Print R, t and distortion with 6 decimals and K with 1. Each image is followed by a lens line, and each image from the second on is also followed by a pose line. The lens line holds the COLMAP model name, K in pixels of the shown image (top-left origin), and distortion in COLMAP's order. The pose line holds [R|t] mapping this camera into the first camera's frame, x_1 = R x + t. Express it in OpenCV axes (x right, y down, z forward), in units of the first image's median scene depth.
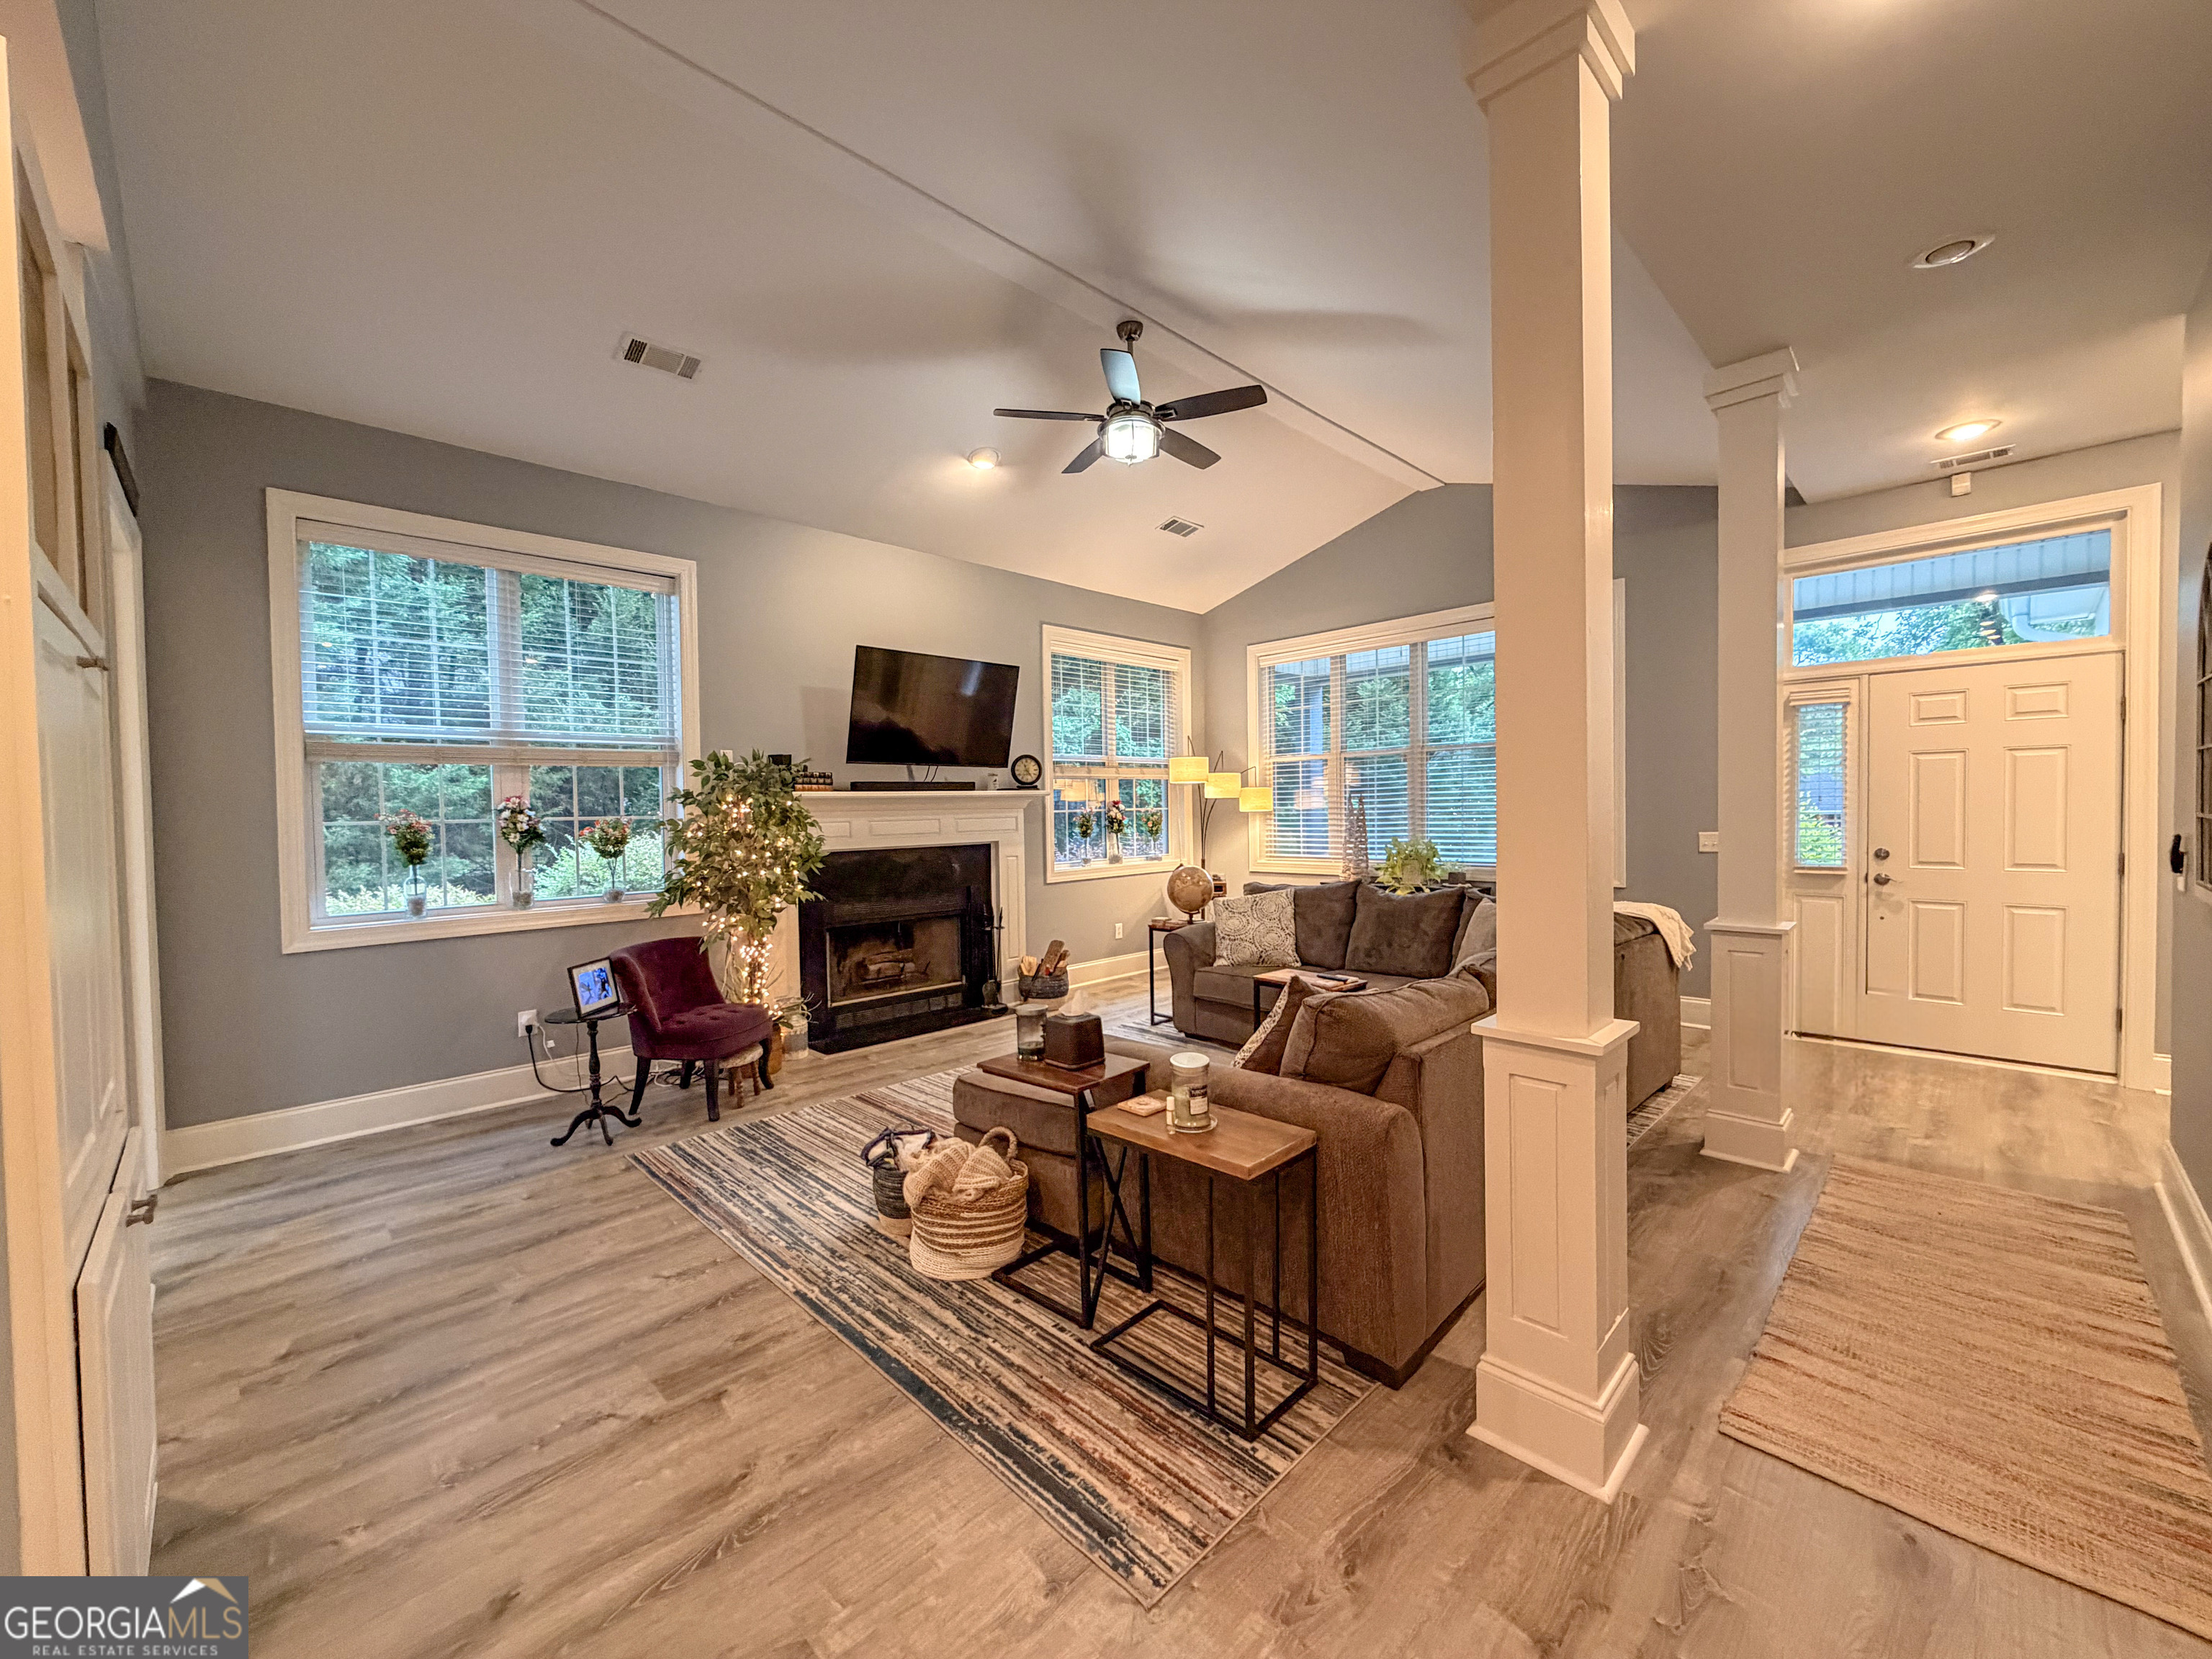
lens RADIAL K [[886.9, 0, 1104.9], [0, 886.9, 828.3], [0, 0, 1]] dist [-0.001123, 0.000014]
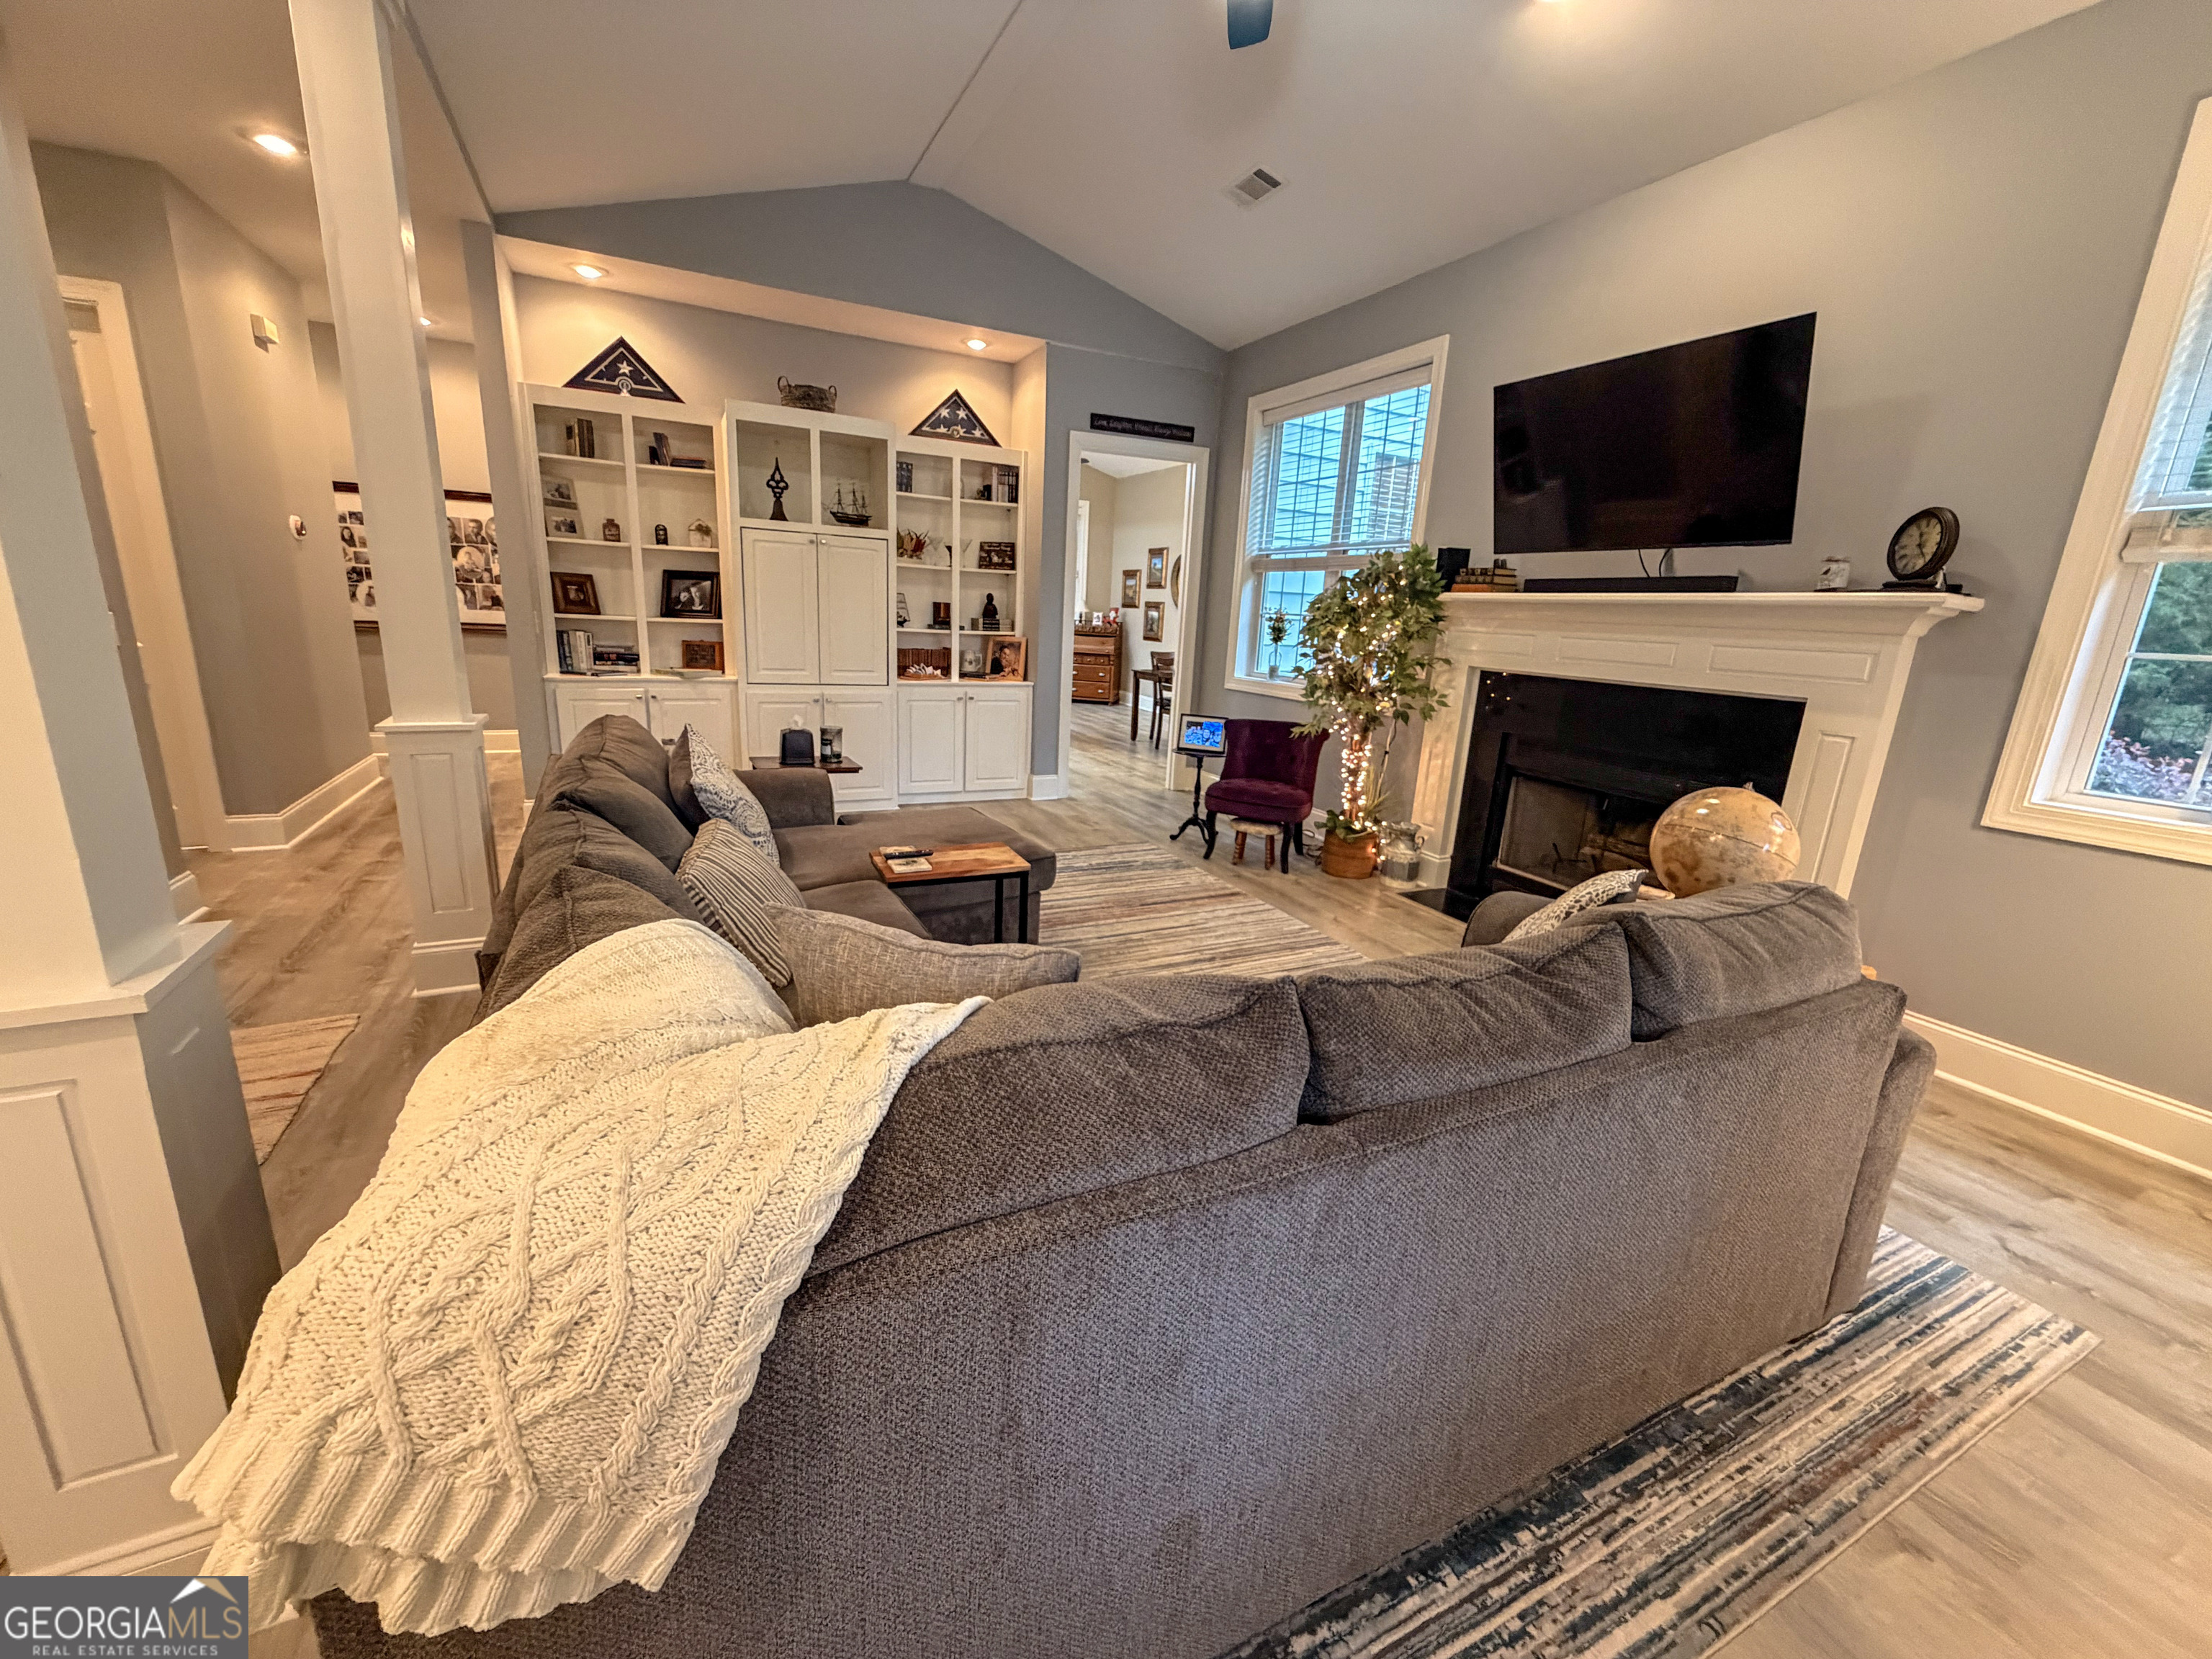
lens RADIAL K [[886.9, 0, 1102.0], [0, 886.9, 830.4], [0, 0, 1]] dist [-0.001123, 0.000014]
pose [[-0.314068, 0.240923, -0.918323, 0.691759], [-0.065007, 0.959539, 0.273969, -0.036666], [0.947172, 0.145743, -0.285699, 1.132766]]
